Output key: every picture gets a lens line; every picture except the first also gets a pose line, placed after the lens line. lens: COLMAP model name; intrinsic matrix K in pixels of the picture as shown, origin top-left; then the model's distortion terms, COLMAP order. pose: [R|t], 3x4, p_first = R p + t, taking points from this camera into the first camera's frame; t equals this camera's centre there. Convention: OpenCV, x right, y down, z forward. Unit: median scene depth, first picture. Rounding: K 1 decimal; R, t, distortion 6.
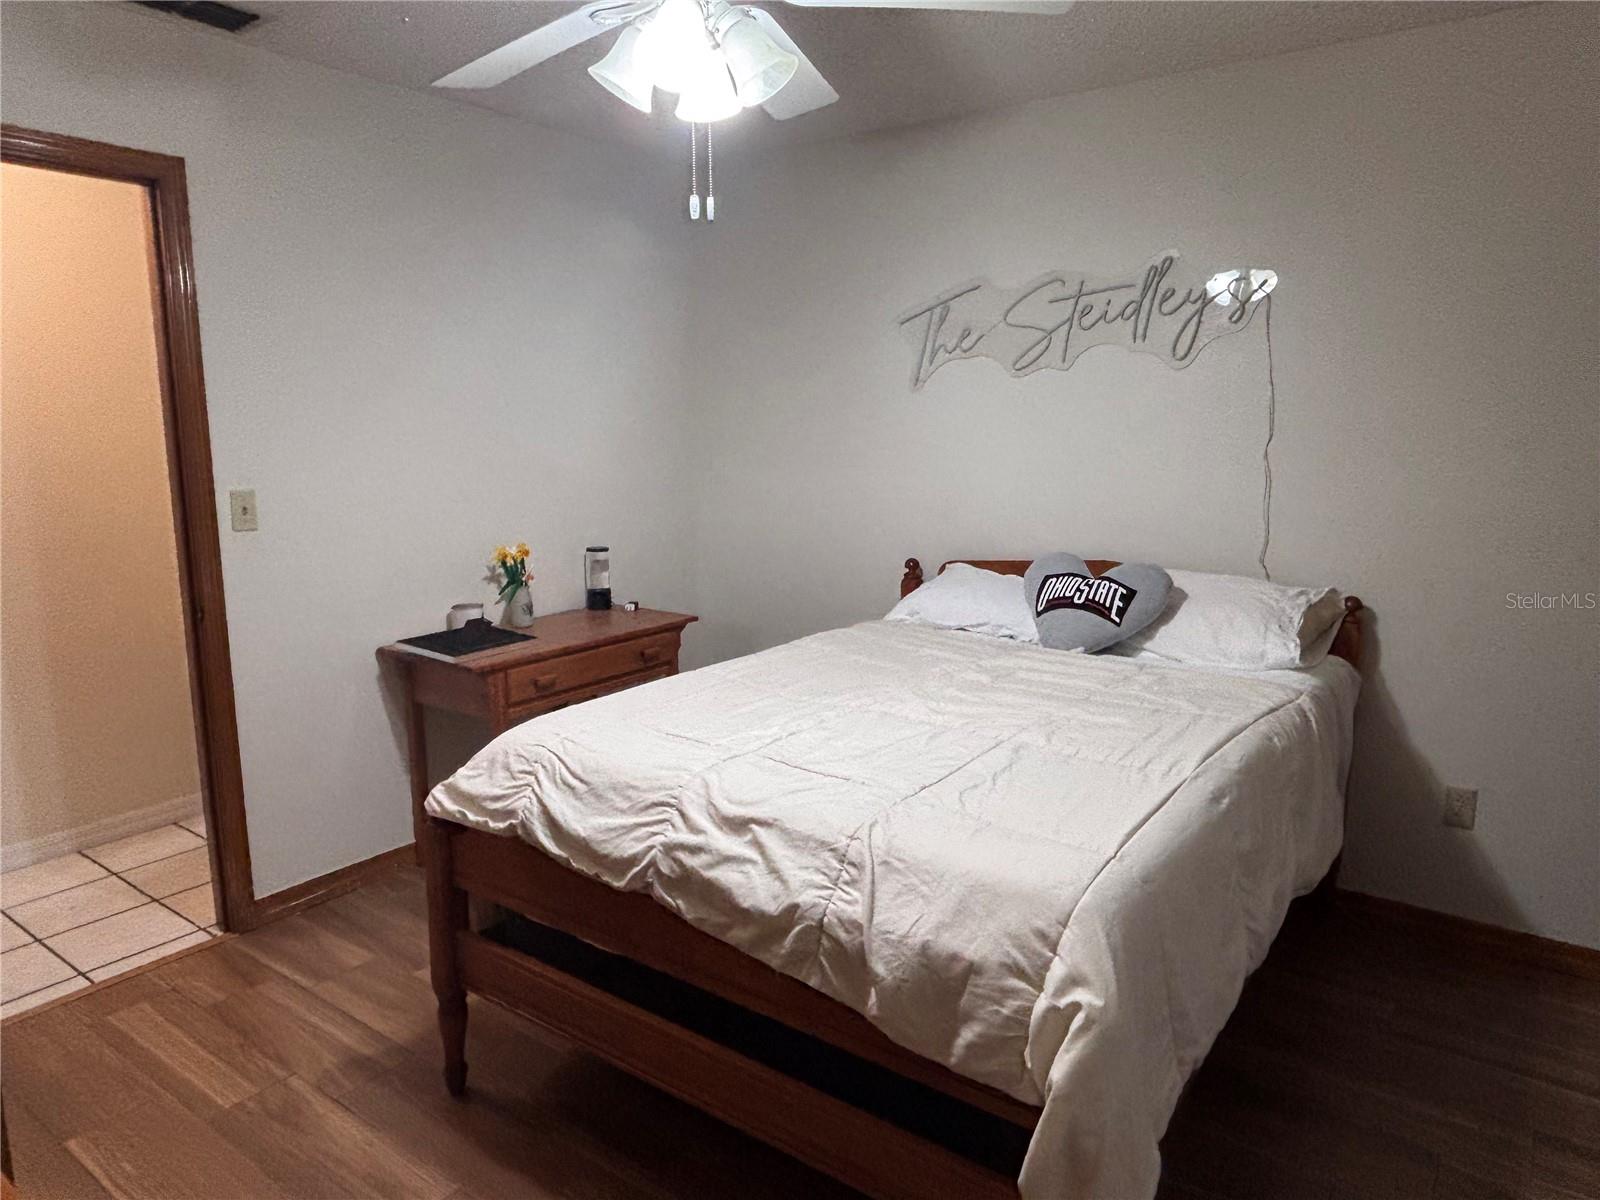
lens RADIAL K [[1052.5, 0, 803.9], [0, 1052.5, 598.9], [0, 0, 1]] dist [-0.019124, -0.001032]
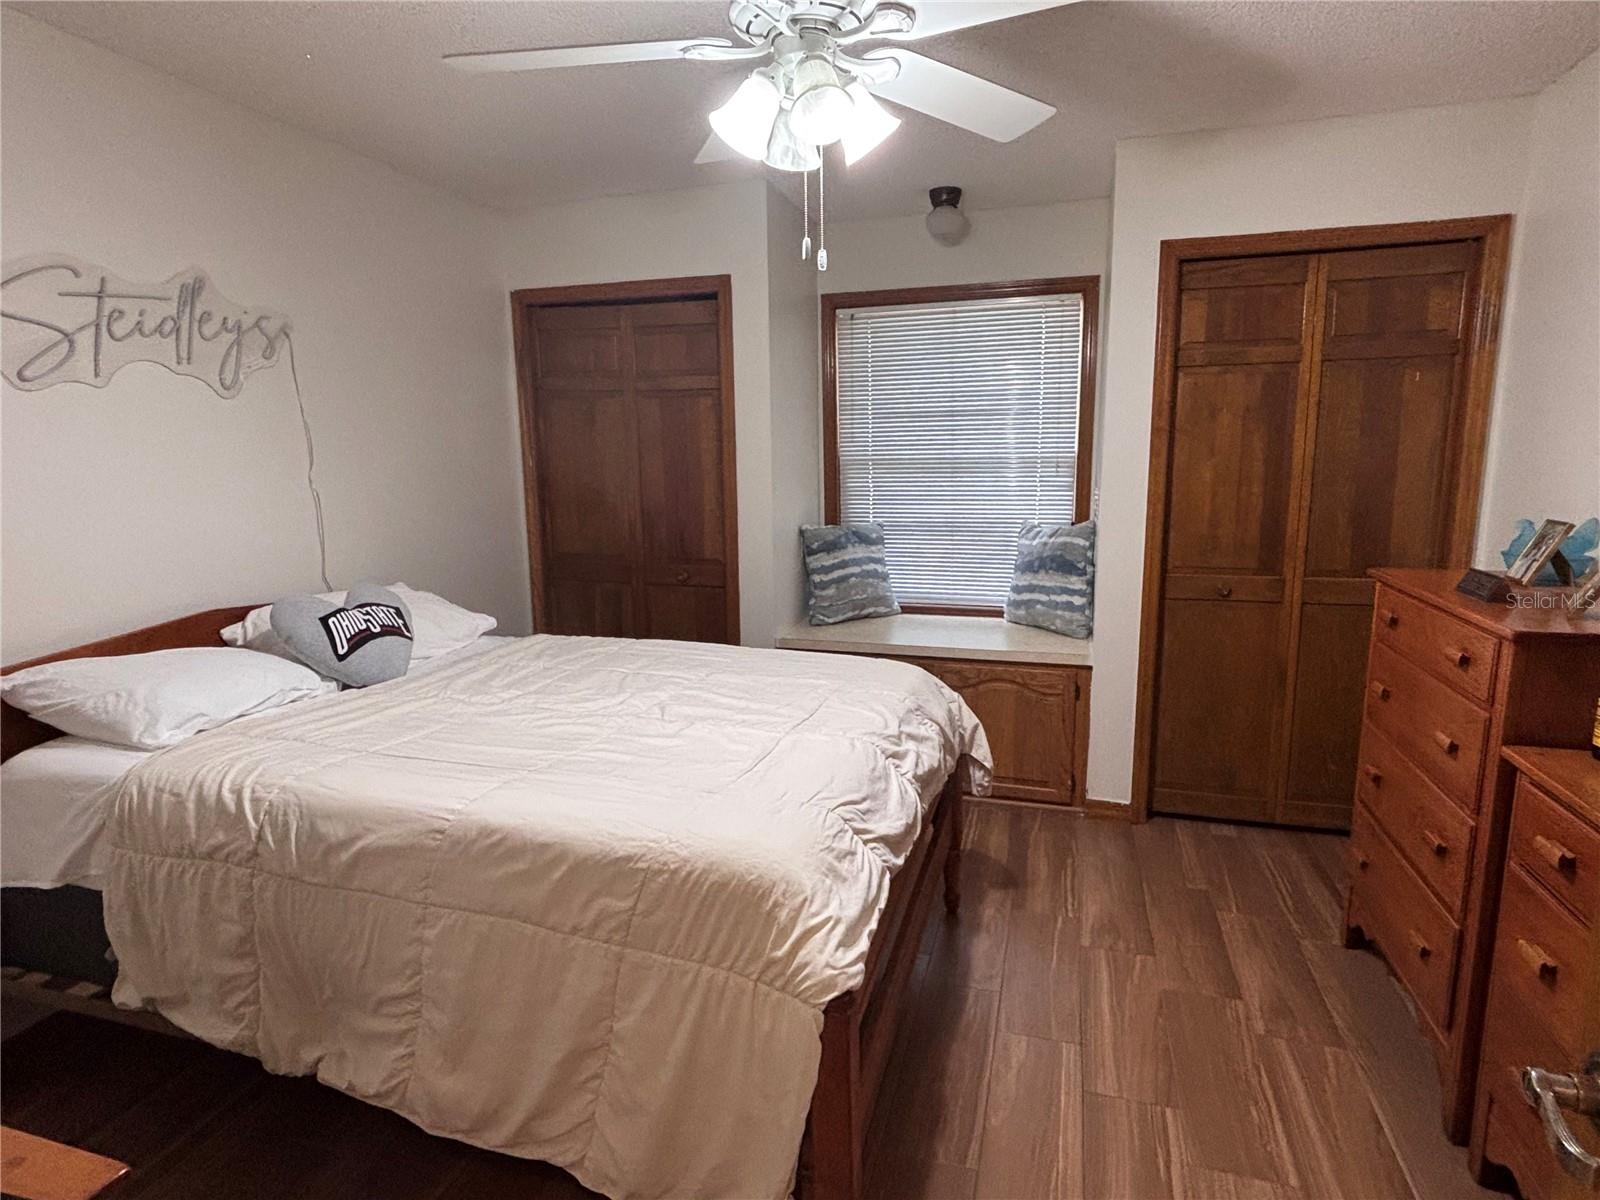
lens RADIAL K [[852.6, 0, 805.6], [0, 852.6, 596.1], [0, 0, 1]] dist [0.006439, -0.002186]
pose [[-0.334907, -0.153771, 0.929619, -0.580325], [0.169486, 0.960671, 0.219967, -0.127876], [-0.926883, 0.231226, -0.295673, 0.784384]]
